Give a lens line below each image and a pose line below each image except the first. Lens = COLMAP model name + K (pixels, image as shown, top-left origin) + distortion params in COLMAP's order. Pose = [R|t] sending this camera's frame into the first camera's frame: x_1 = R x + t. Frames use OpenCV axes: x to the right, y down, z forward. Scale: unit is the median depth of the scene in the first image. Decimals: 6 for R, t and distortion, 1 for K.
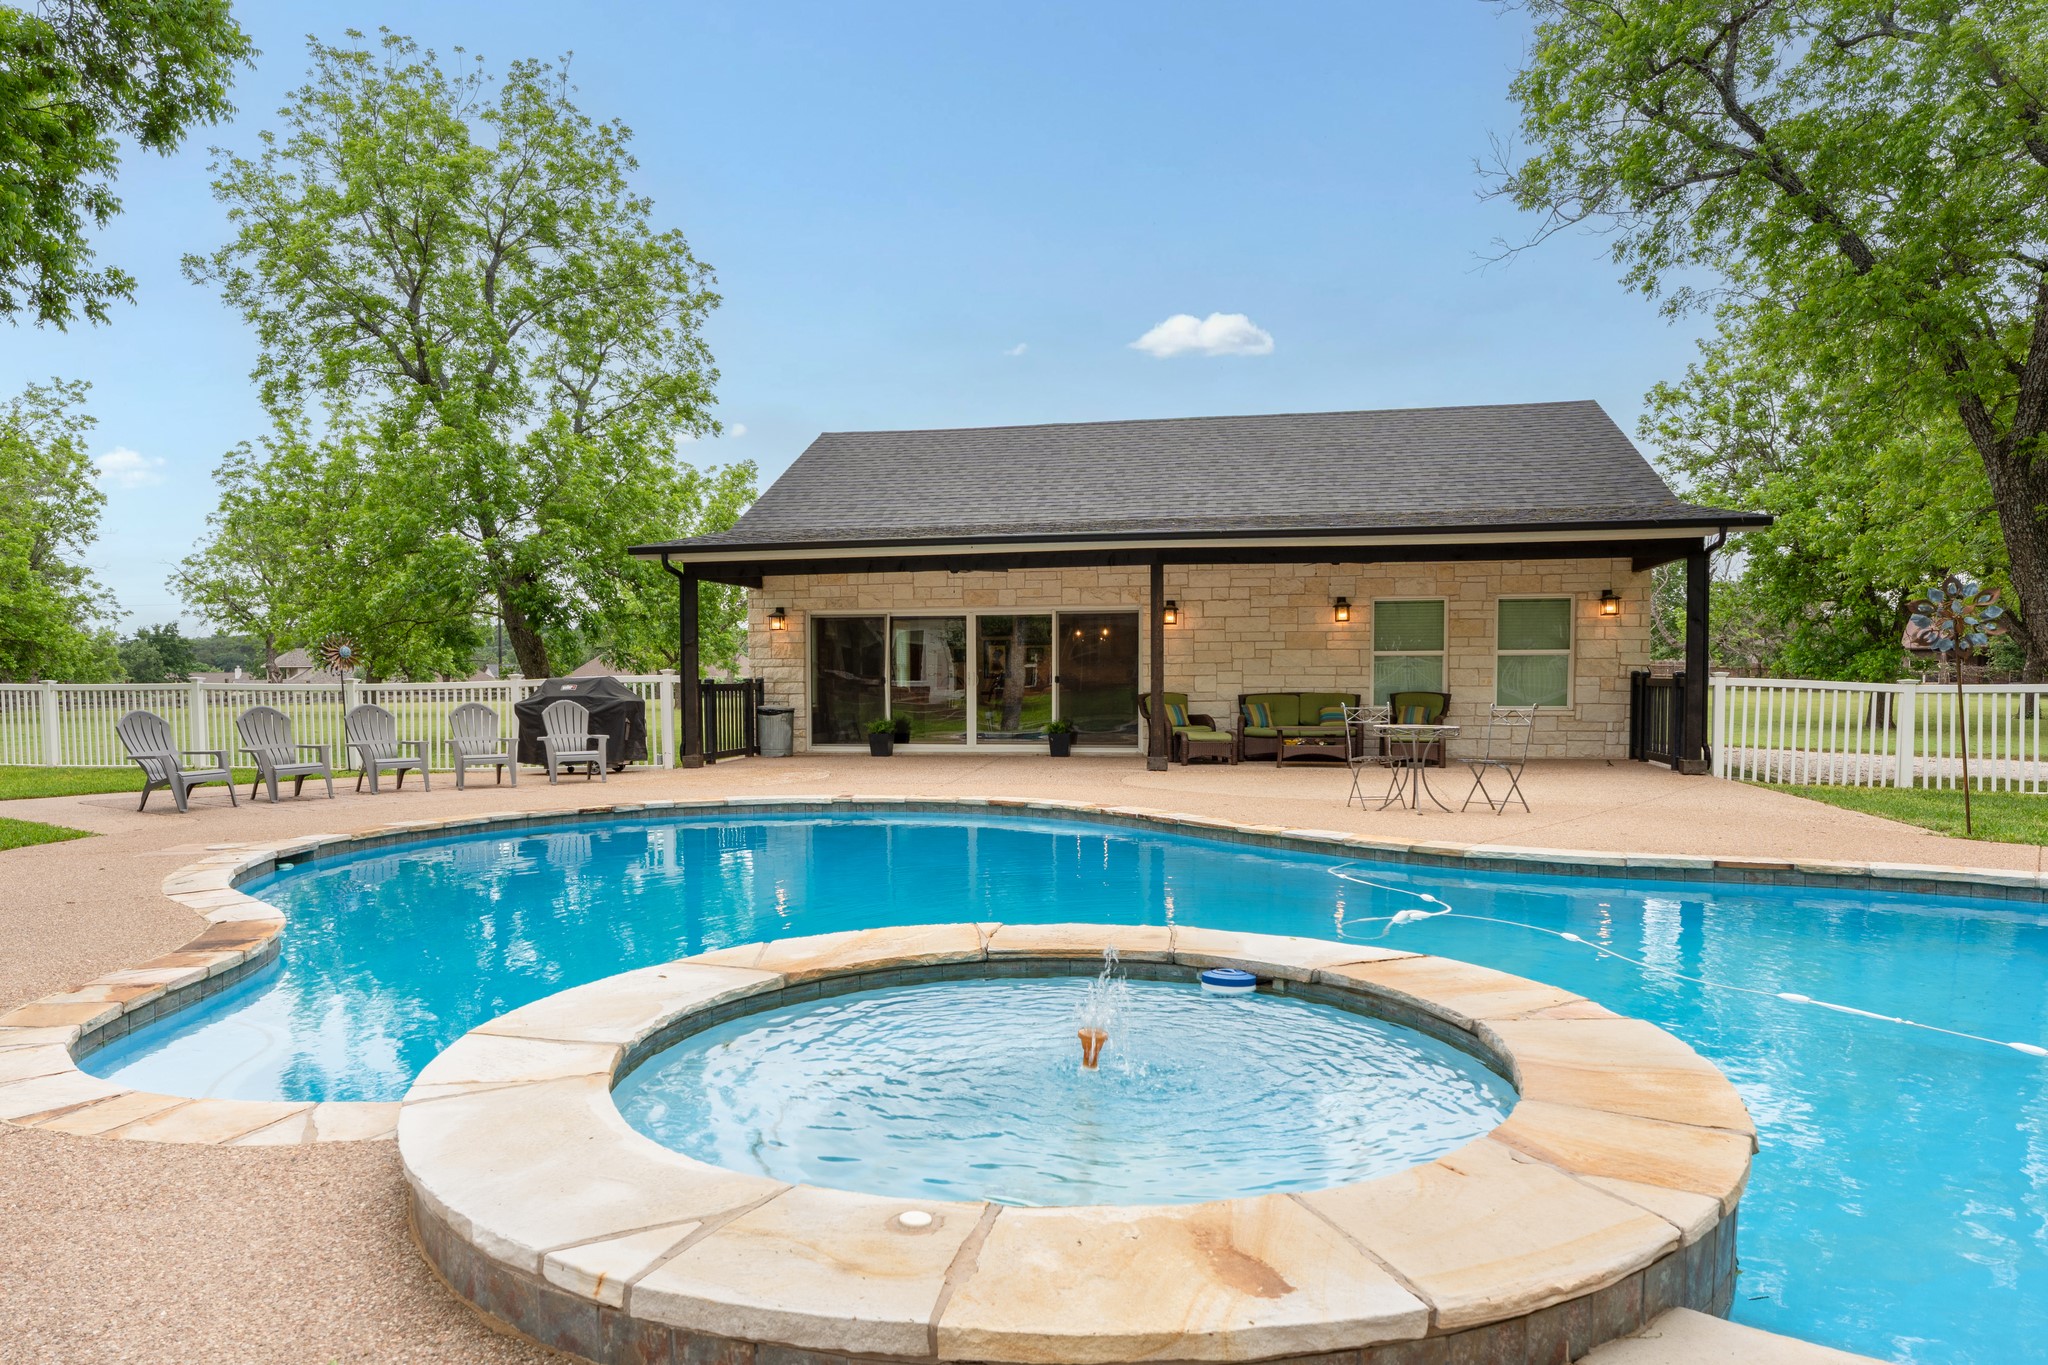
lens RADIAL K [[1324.5, 0, 1021.1], [0, 1324.5, 727.0], [0, 0, 1]] dist [-0.006037, -0.003856]
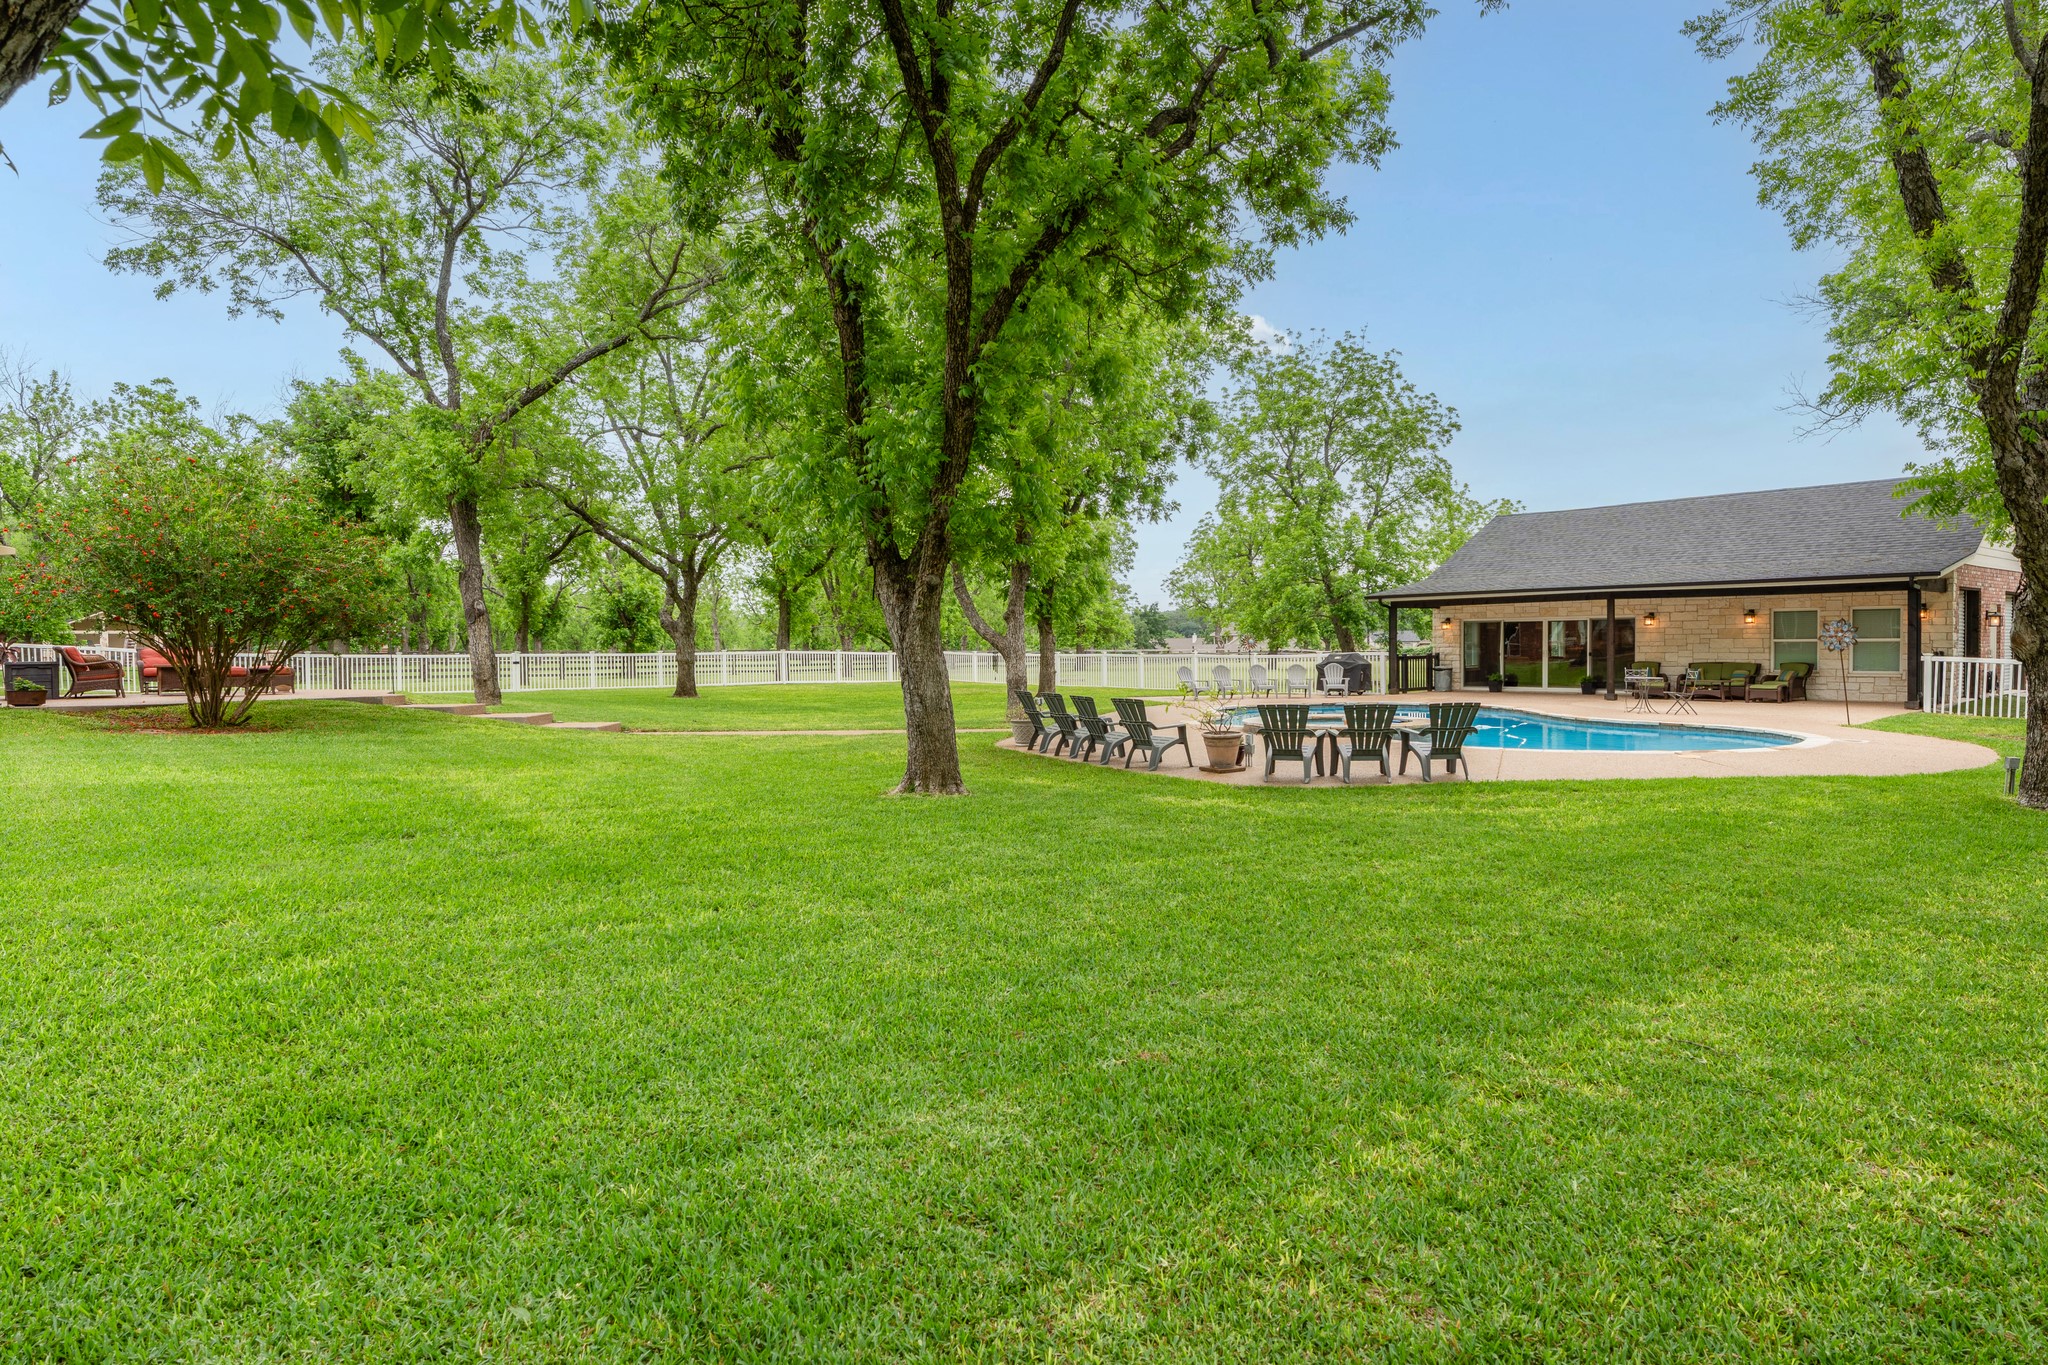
lens RADIAL K [[1088.1, 0, 1024.0], [0, 1088.1, 682.5], [0, 0, 1]] dist [-0.000238, -0.000106]
pose [[0.770968, 0.020280, -0.636552, 0.380822], [-0.019613, 0.999775, 0.008098, 0.007800], [0.636572, 0.006241, 0.771192, -0.696185]]
